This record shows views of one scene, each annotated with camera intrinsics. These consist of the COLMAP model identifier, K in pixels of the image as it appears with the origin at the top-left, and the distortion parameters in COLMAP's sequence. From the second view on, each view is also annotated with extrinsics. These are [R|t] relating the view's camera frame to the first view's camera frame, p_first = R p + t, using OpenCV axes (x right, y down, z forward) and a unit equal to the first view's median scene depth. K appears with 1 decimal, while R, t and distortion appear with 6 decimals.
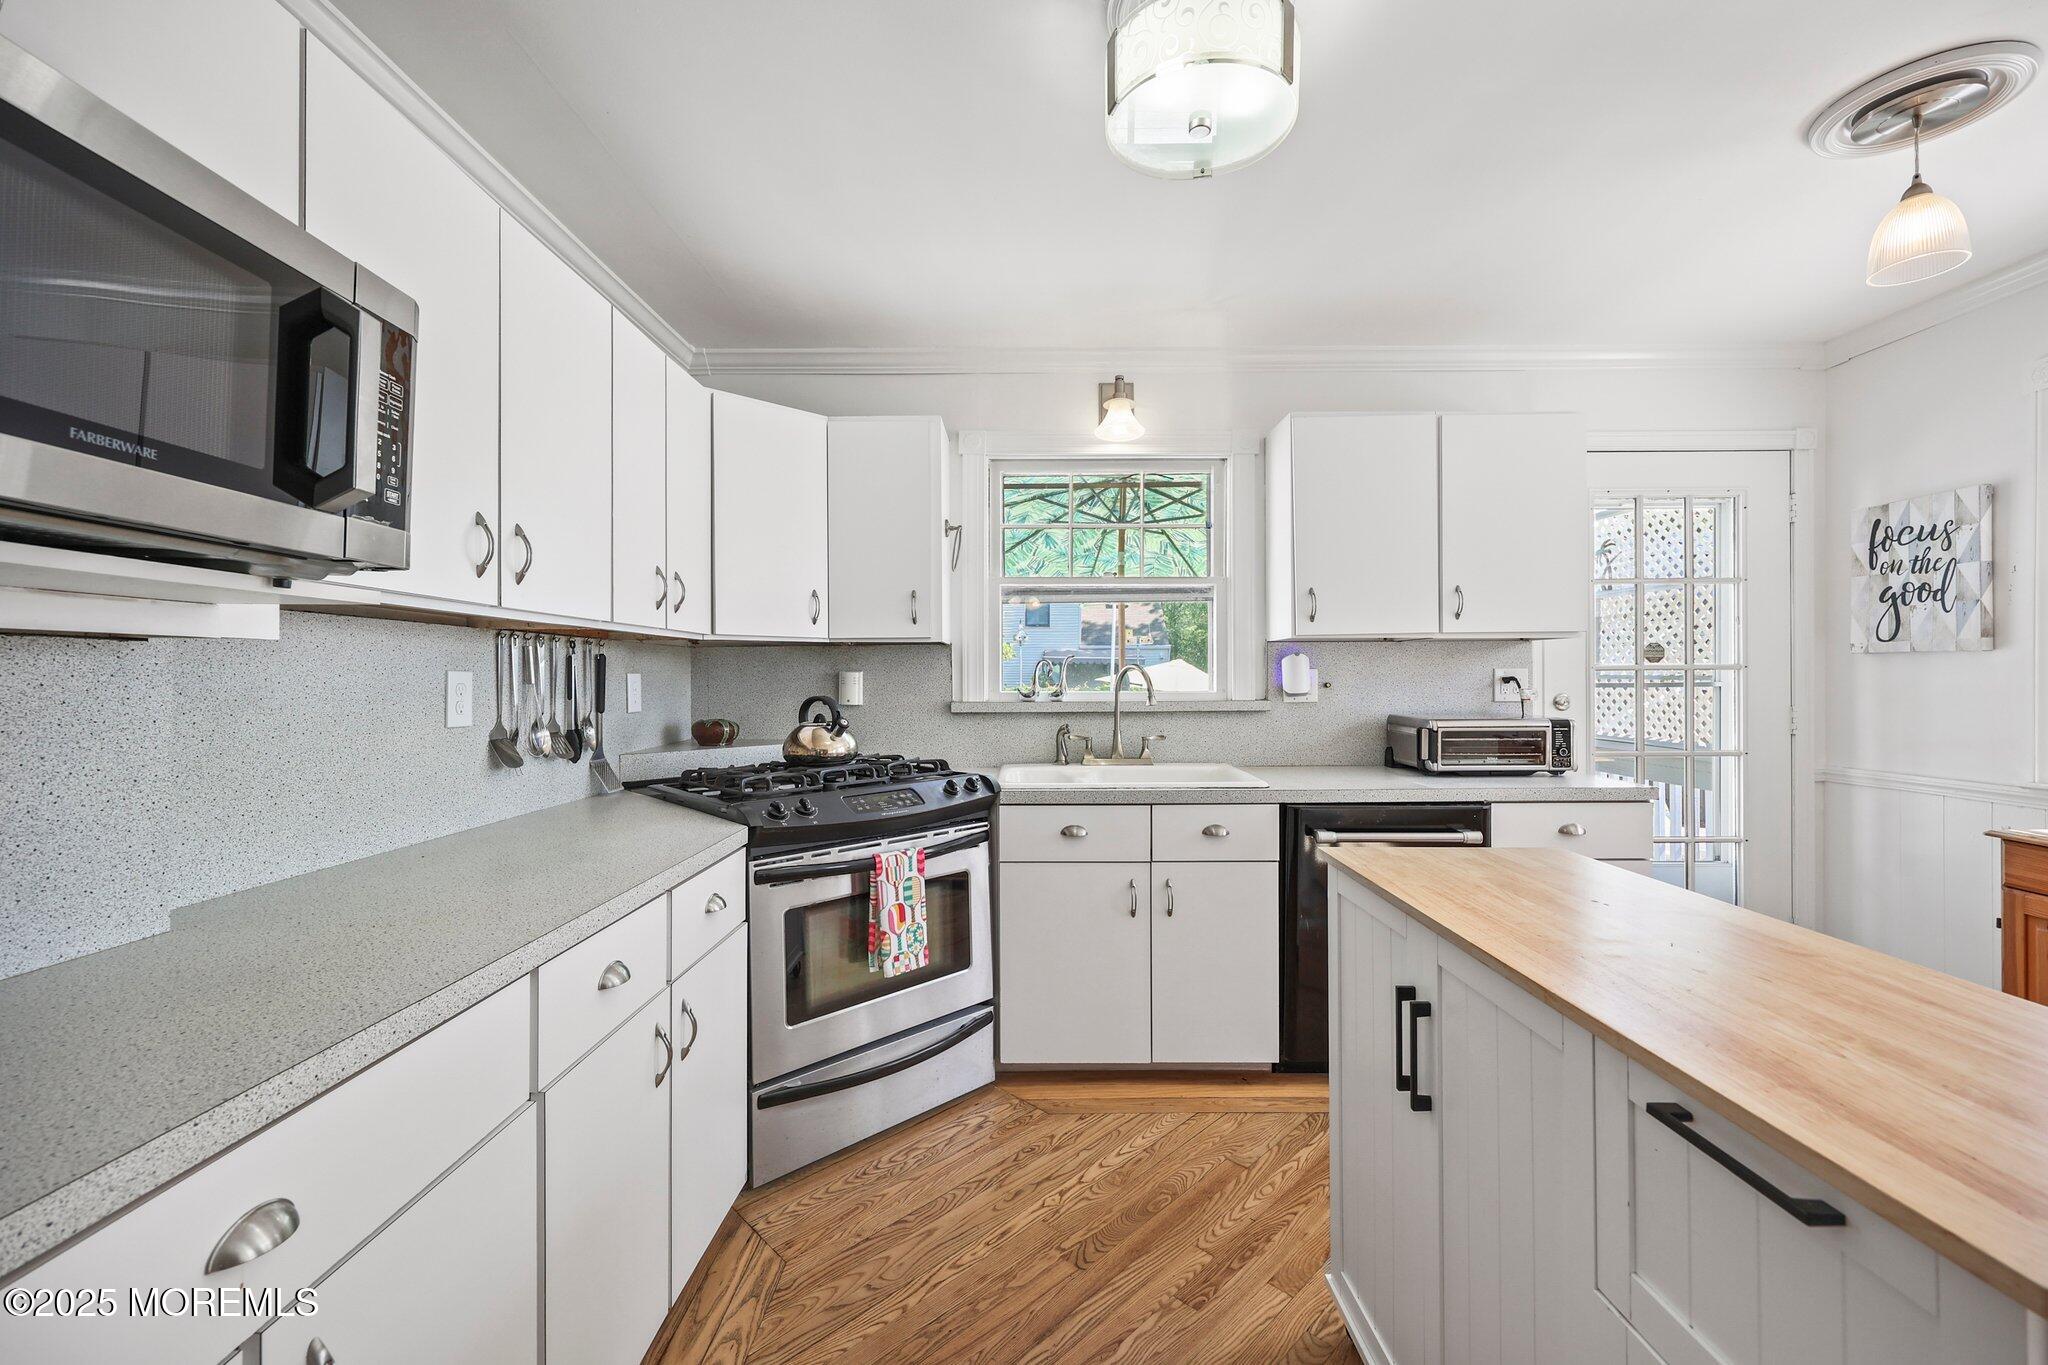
lens RADIAL K [[826.9, 0, 1024.0], [0, 826.9, 682.5], [0, 0, 1]] dist [-0.000610, -0.000287]
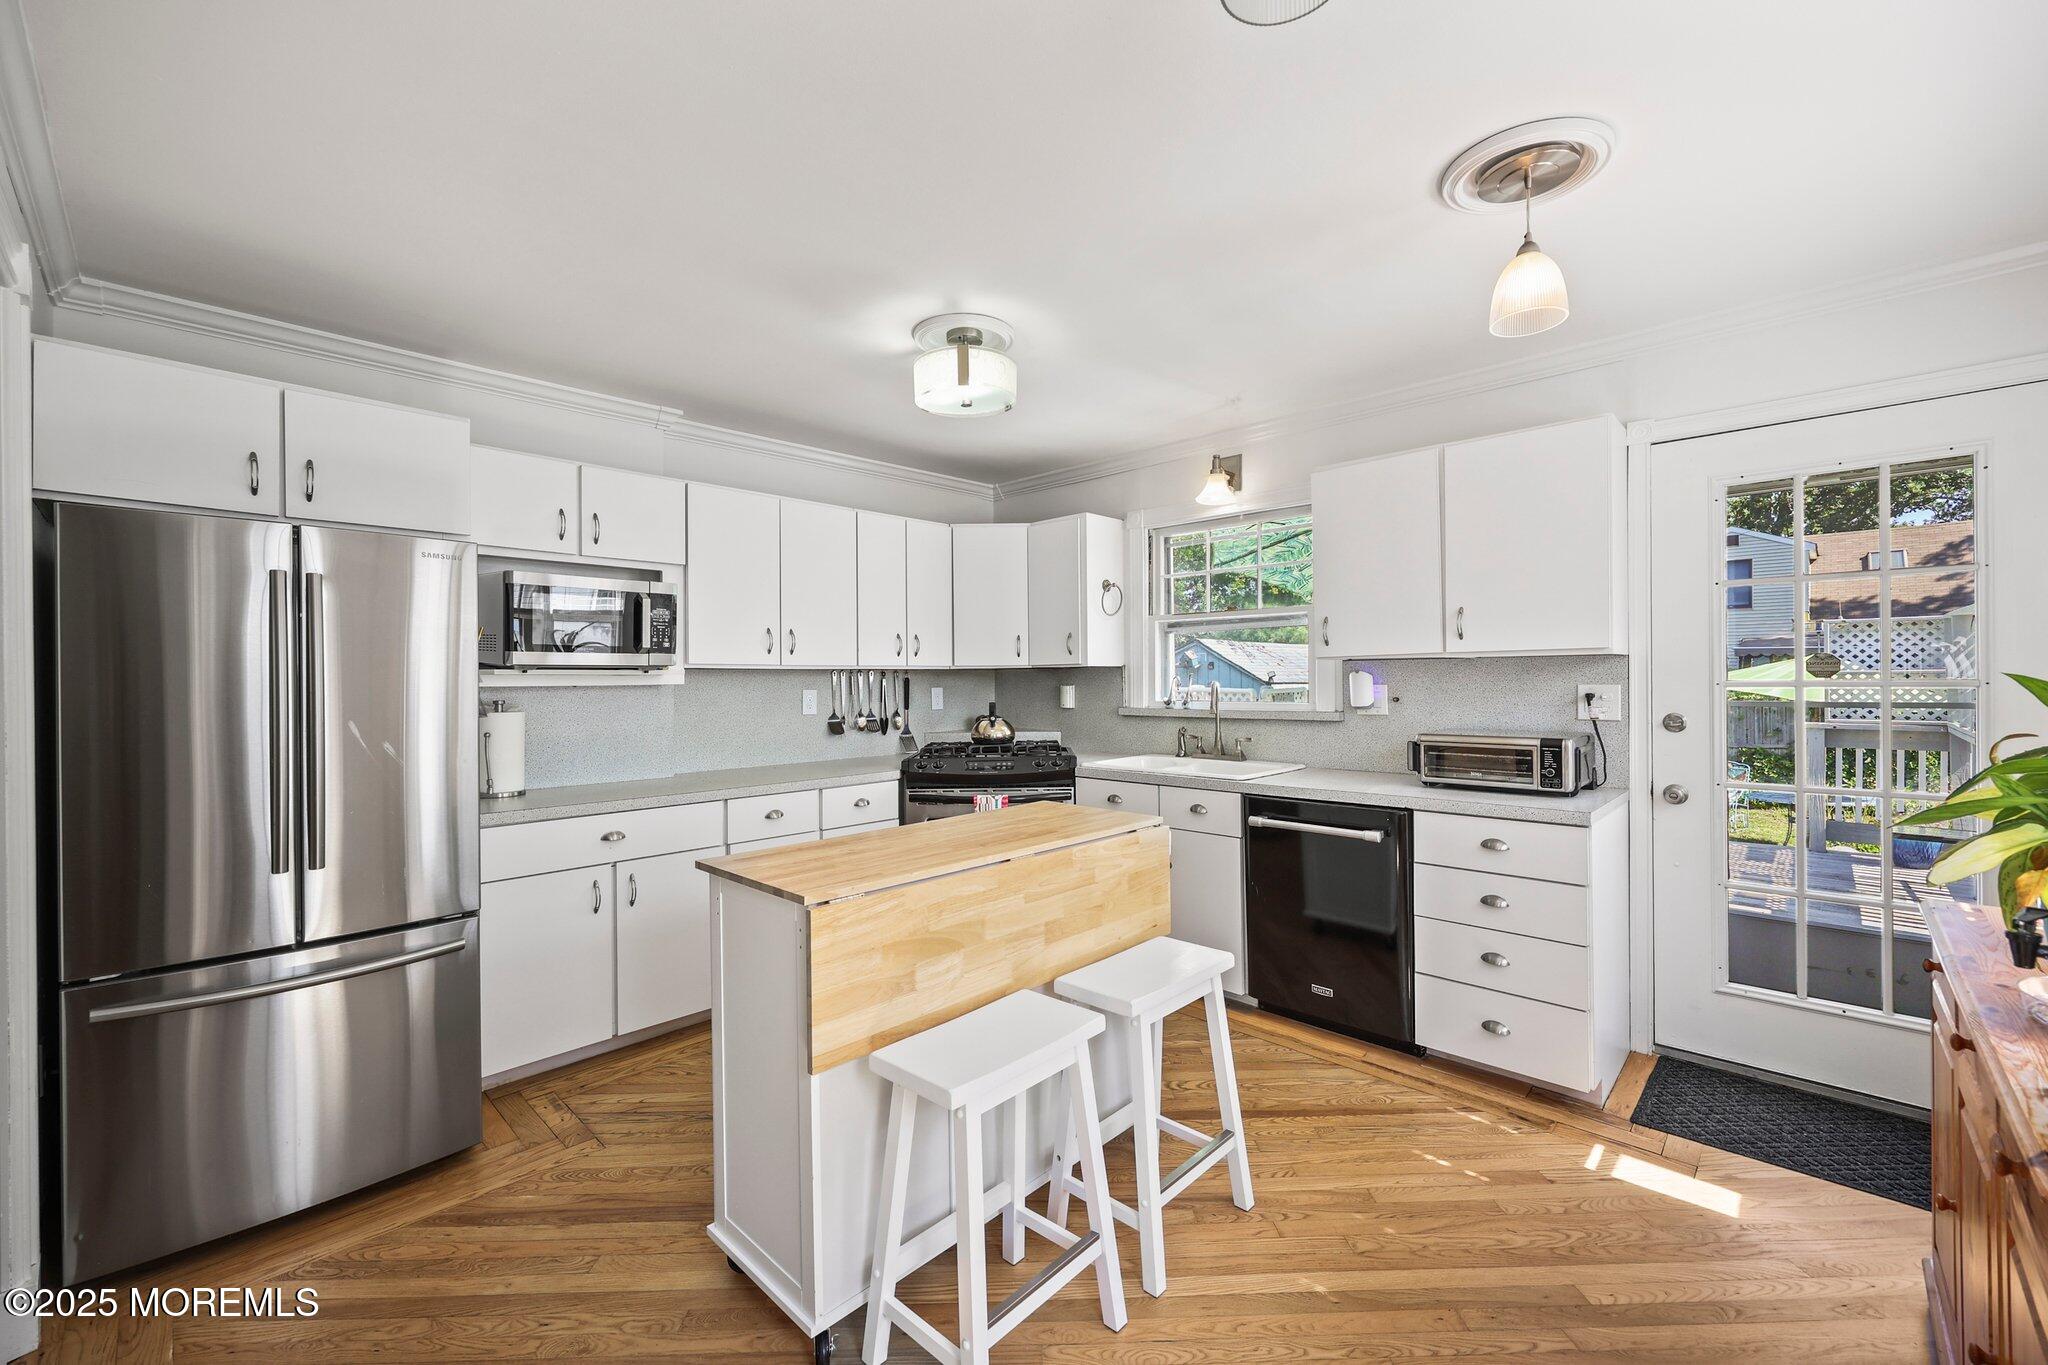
lens RADIAL K [[826.9, 0, 1024.0], [0, 826.9, 682.5], [0, 0, 1]] dist [-0.000610, -0.000287]
pose [[0.720287, 0.001515, -0.693675, 0.880309], [0.001351, 0.999993, 0.003587, -0.027037], [0.693675, -0.003521, 0.720280, -0.140386]]
